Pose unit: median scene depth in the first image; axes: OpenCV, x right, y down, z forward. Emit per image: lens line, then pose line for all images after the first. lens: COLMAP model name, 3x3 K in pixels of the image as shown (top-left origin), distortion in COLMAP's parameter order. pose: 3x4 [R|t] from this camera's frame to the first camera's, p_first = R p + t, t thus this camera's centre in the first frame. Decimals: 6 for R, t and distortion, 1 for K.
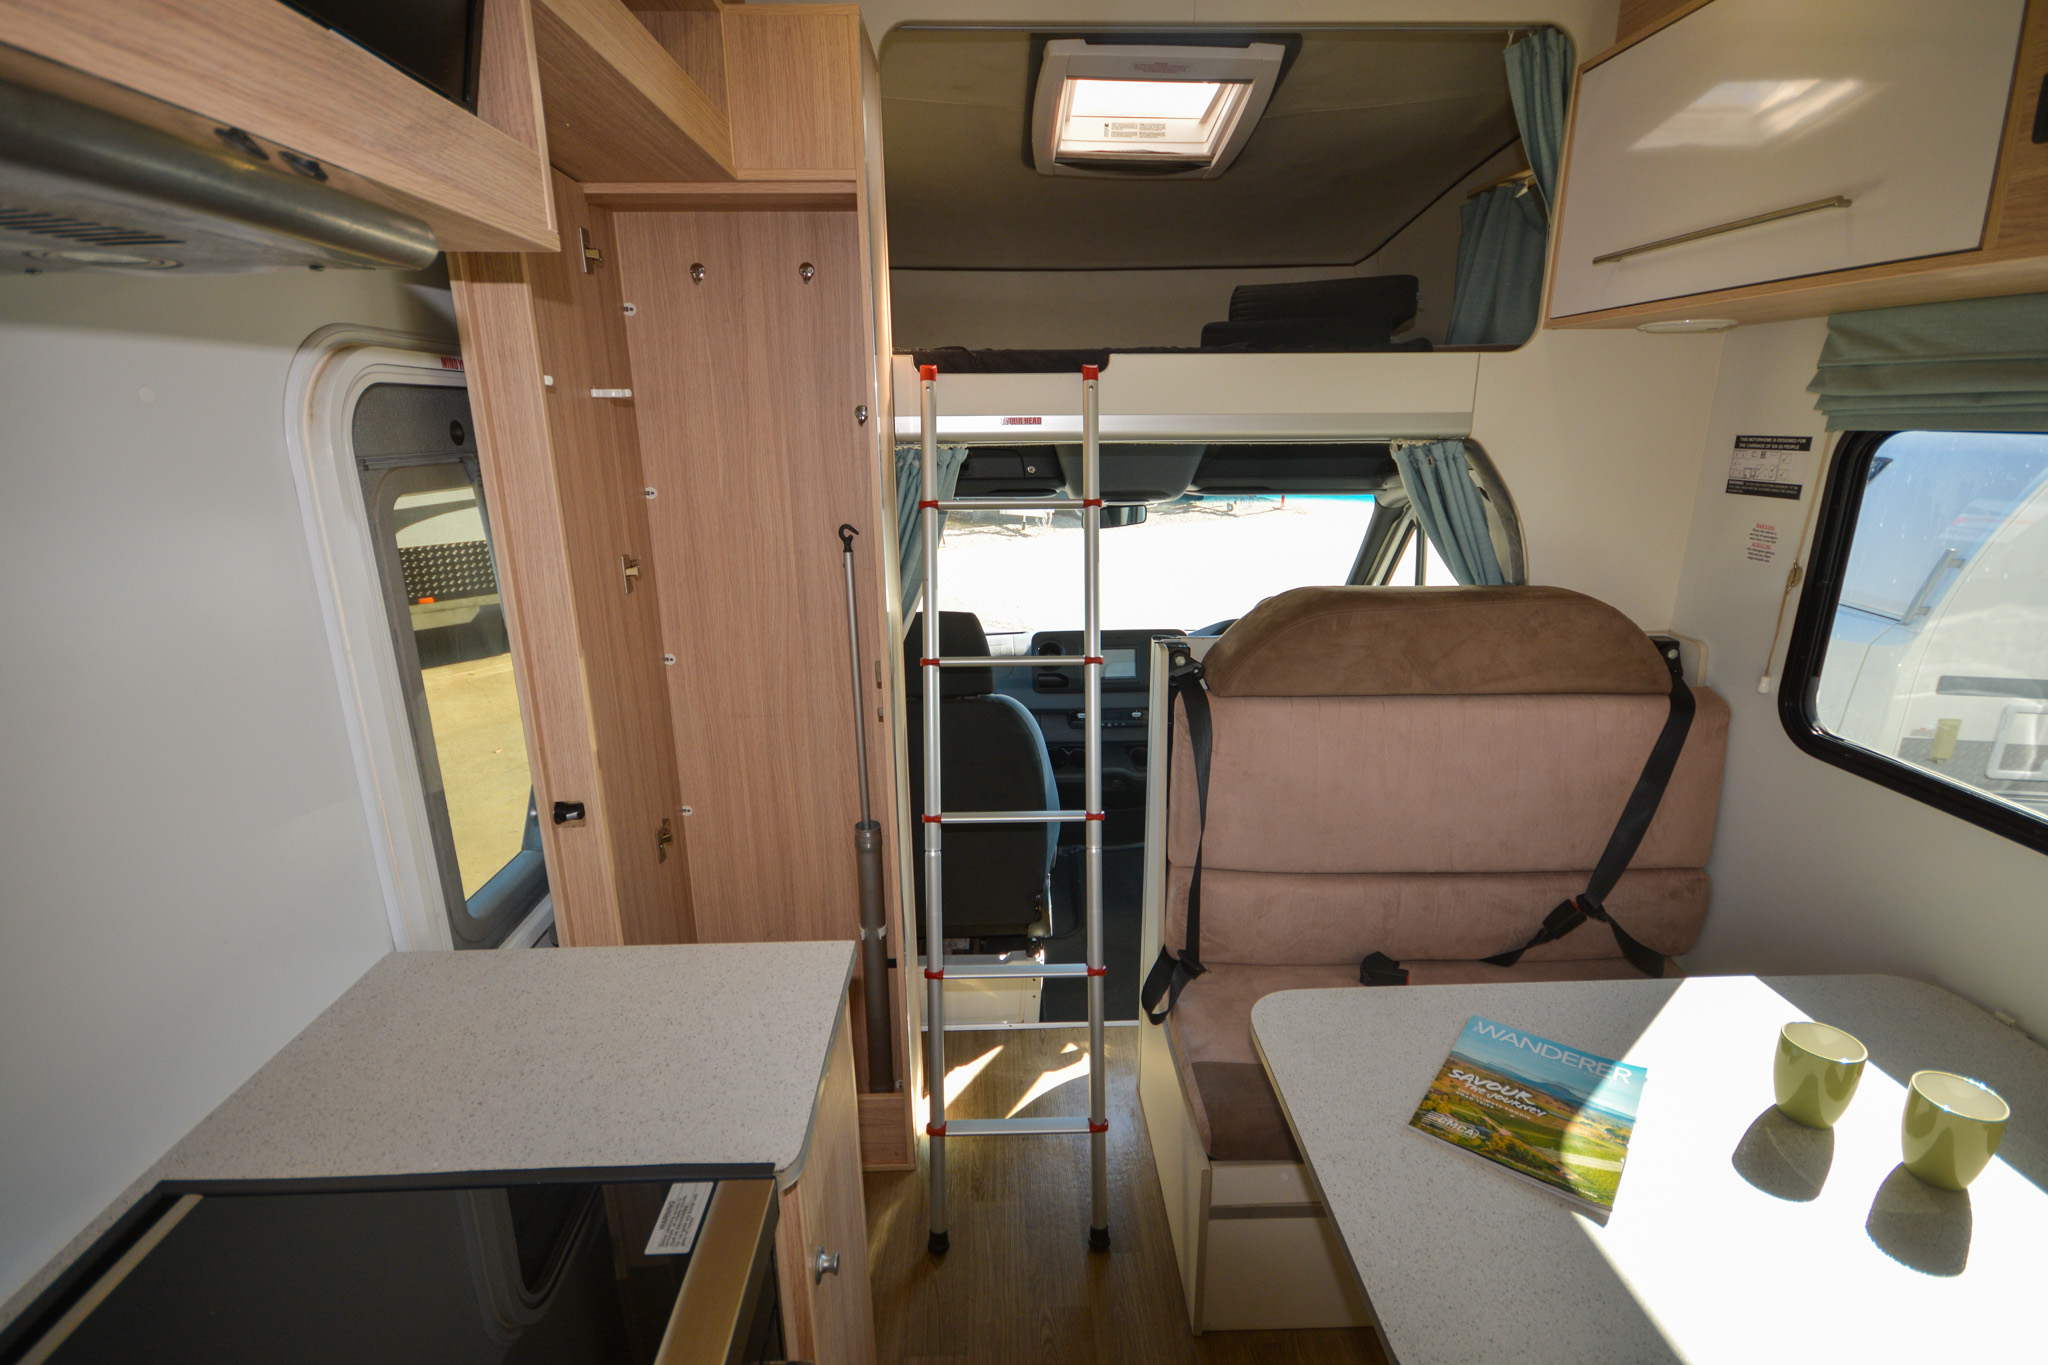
lens RADIAL K [[930.4, 0, 1024.0], [0, 930.4, 682.5], [0, 0, 1]] dist [0.002699, -0.000082]
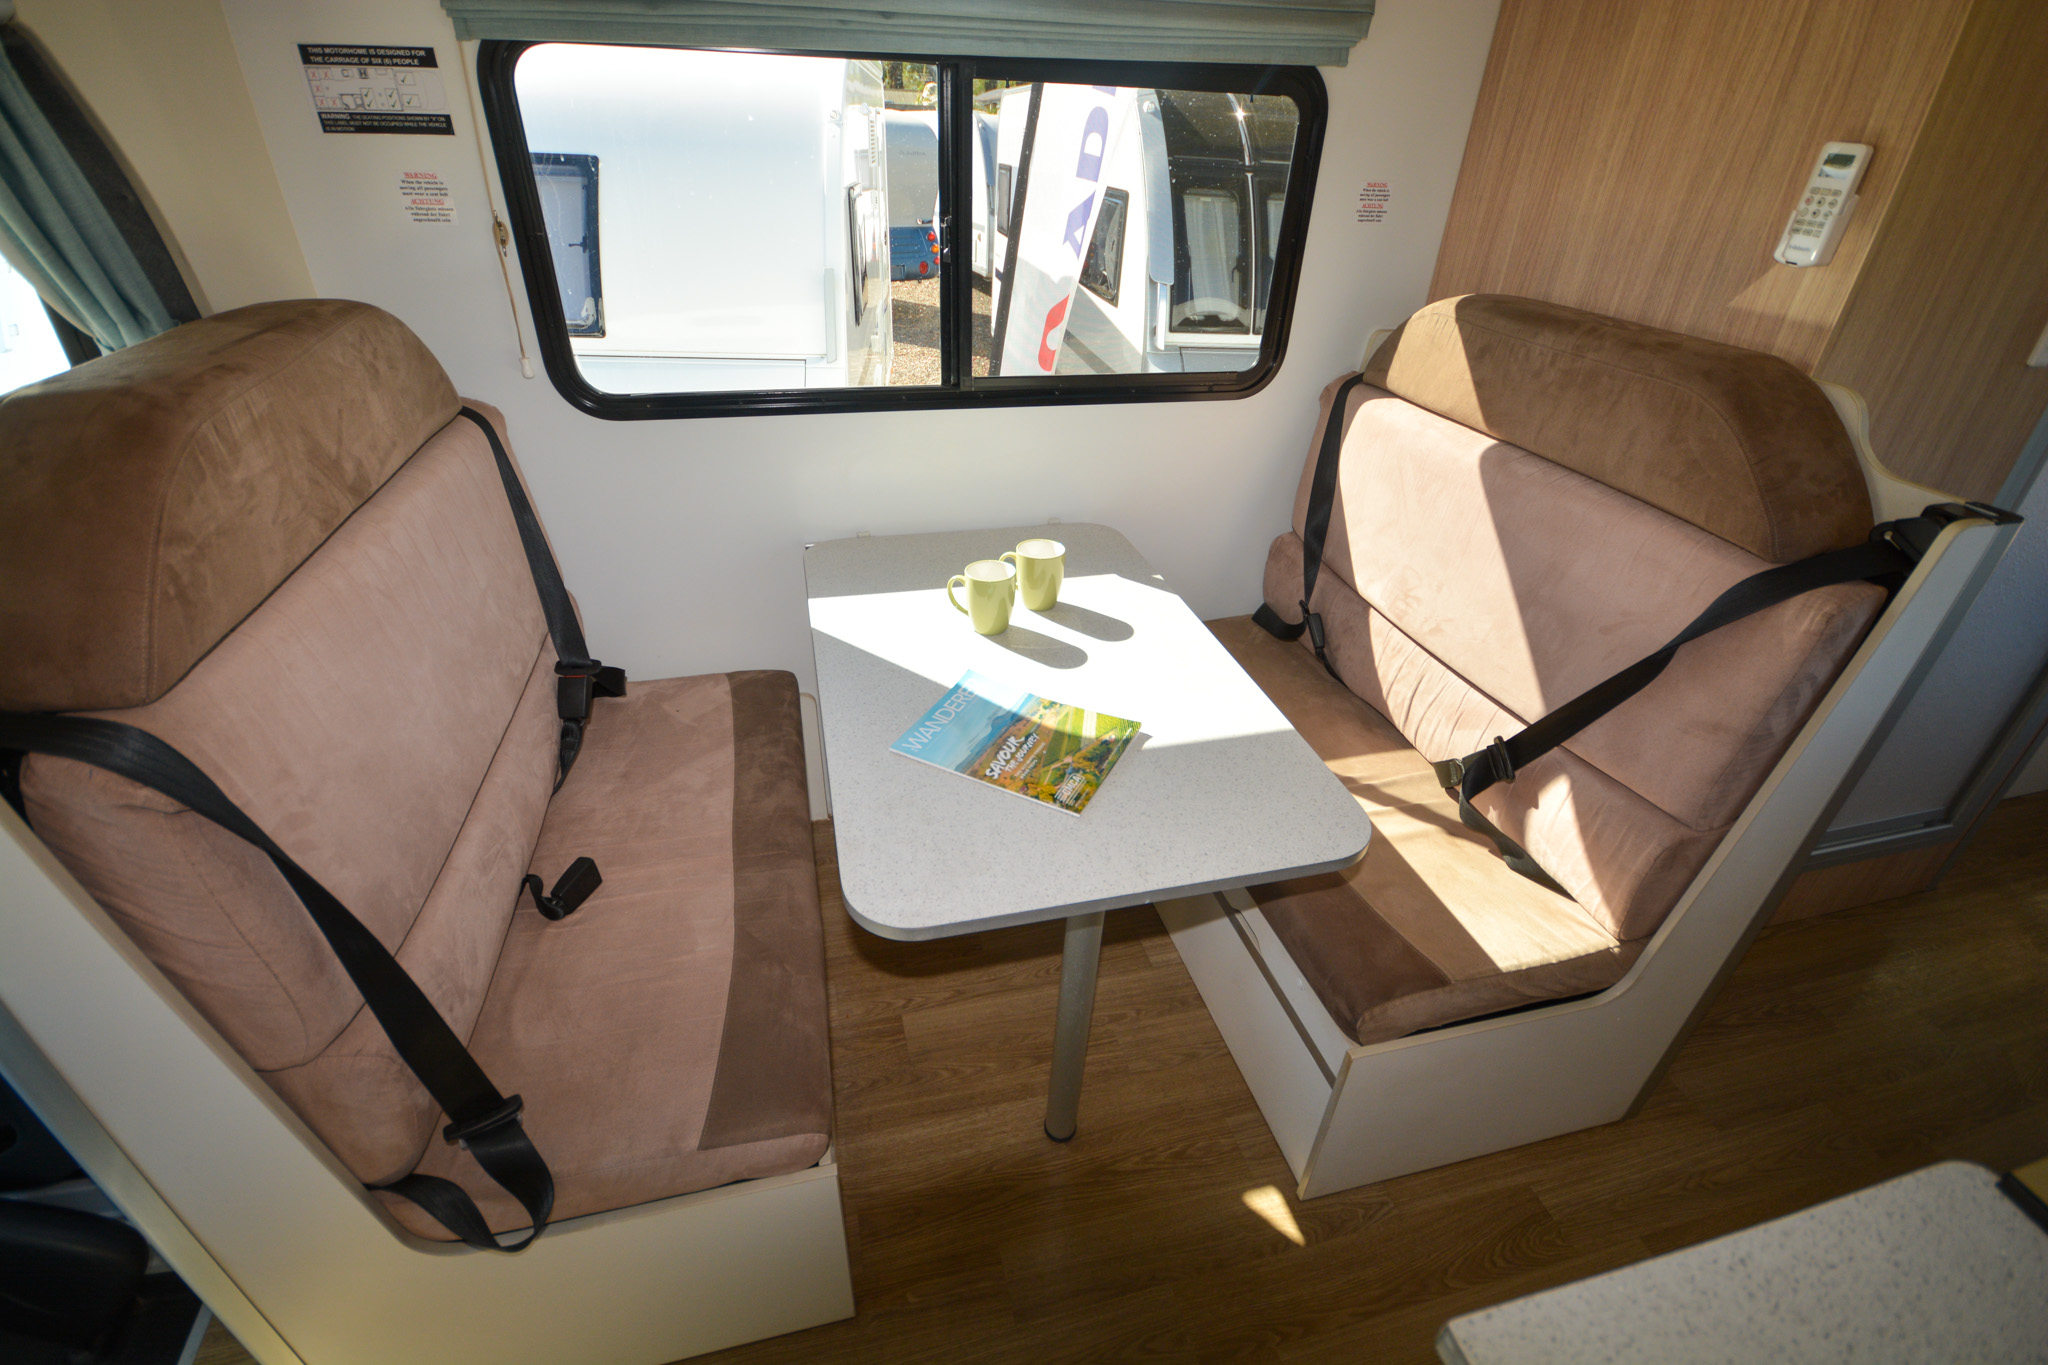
lens RADIAL K [[898.3, 0, 1017.8], [0, 898.3, 685.1], [0, 0, 1]] dist [0.020233, -0.019407]
pose [[-0.203998, -0.512167, 0.834308, -0.185079], [0.240975, 0.799737, 0.549866, -0.110799], [-0.948850, 0.313219, -0.039725, 0.632511]]
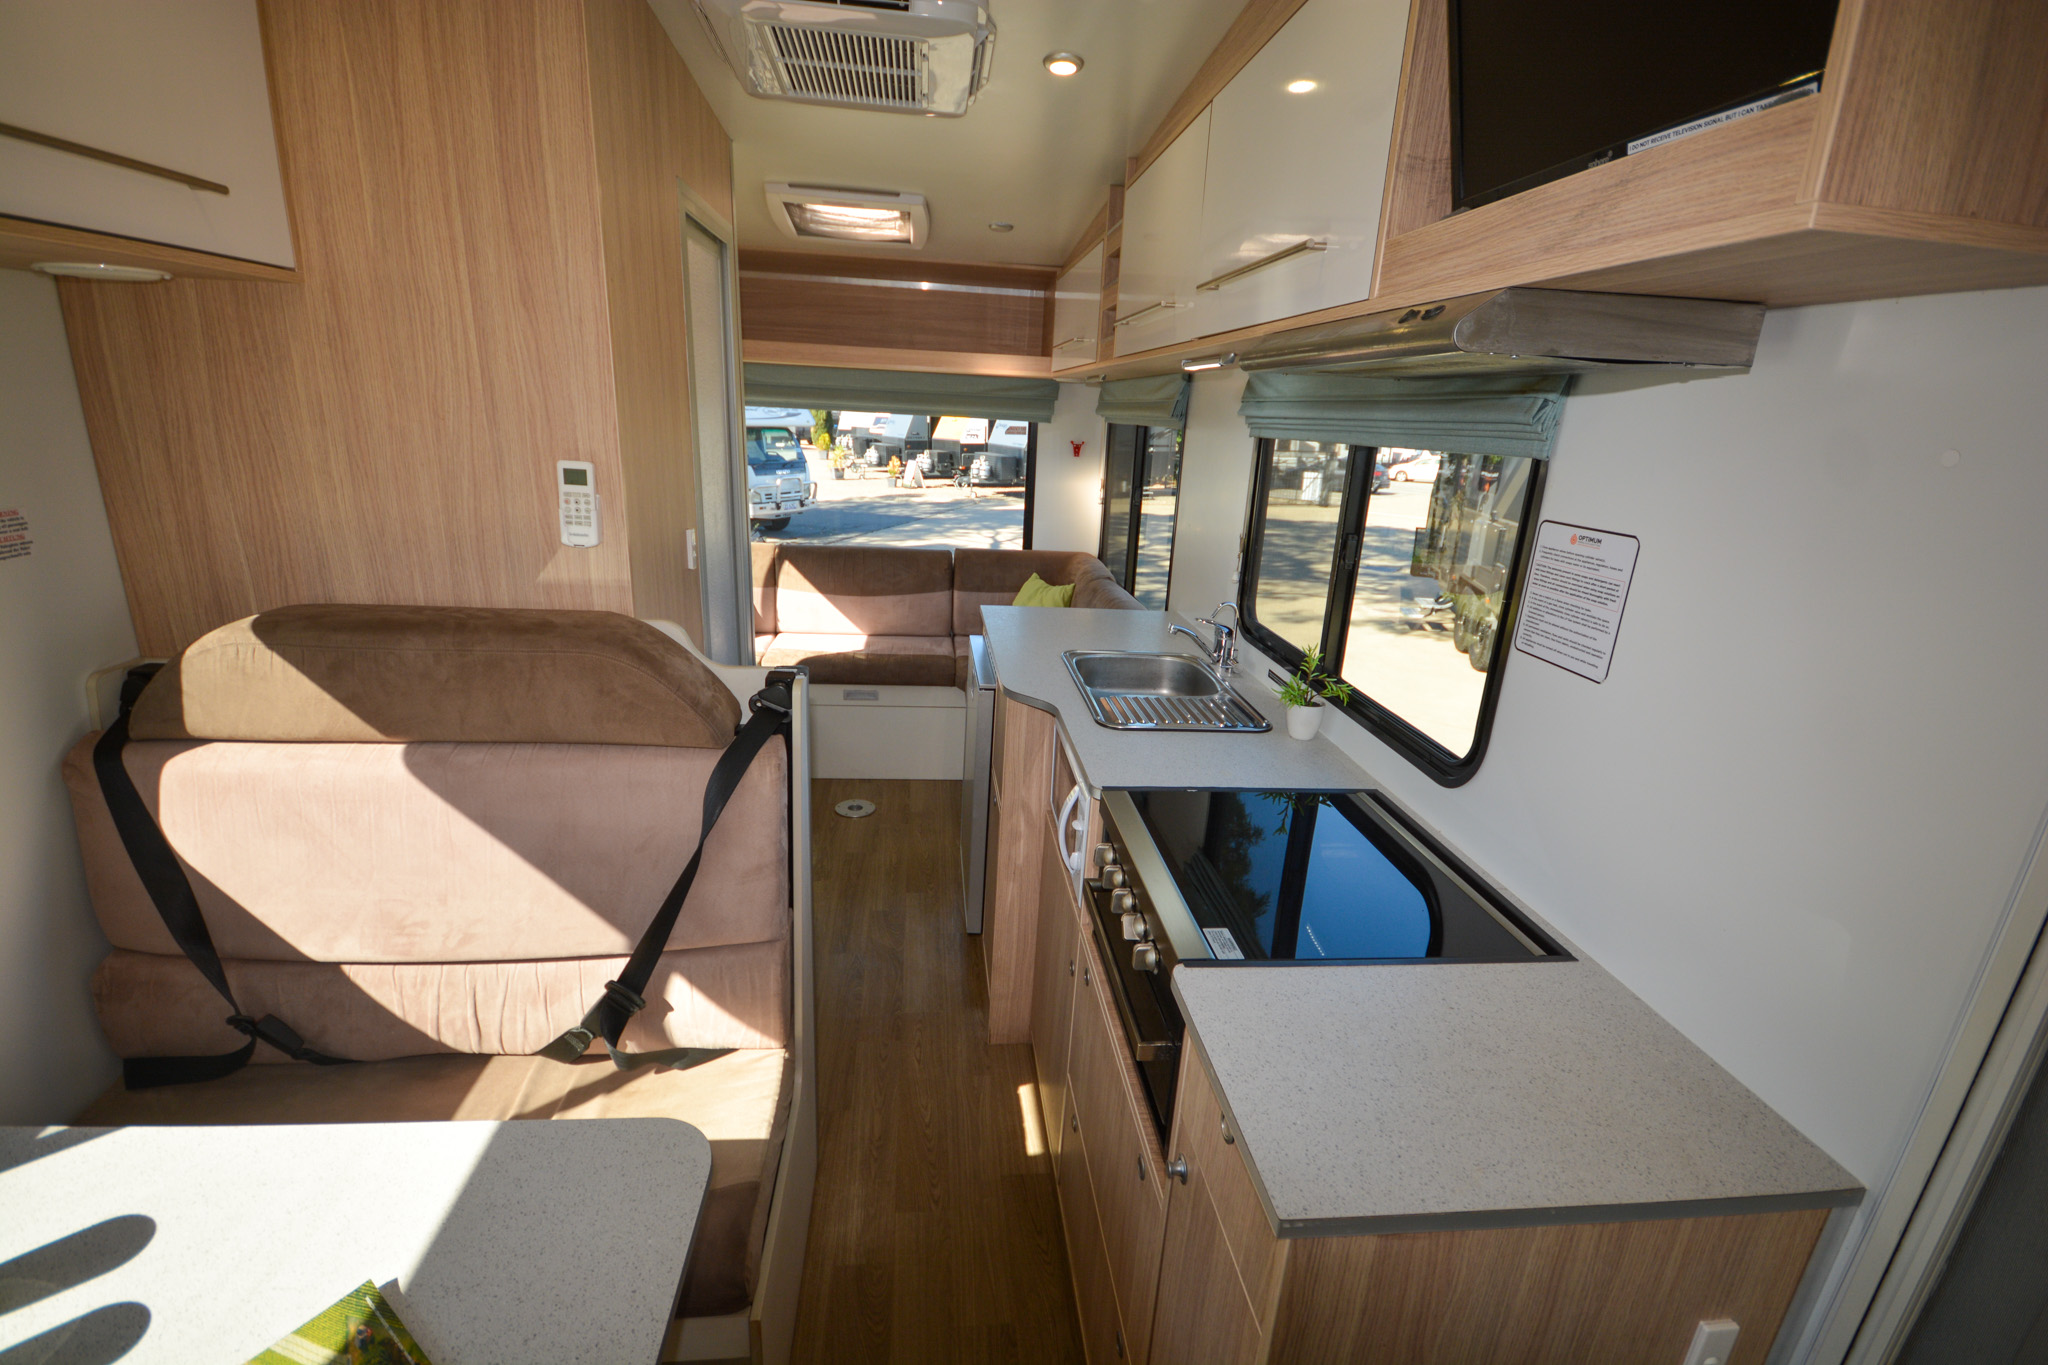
lens RADIAL K [[900.3, 0, 1024.0], [0, 900.3, 682.5], [0, 0, 1]] dist [-0.001799, -0.000054]
pose [[-0.996540, -0.022031, -0.080144, 0.046076], [-0.062211, 0.837152, 0.543420, -0.232681], [0.055120, 0.546526, -0.835626, 0.767528]]
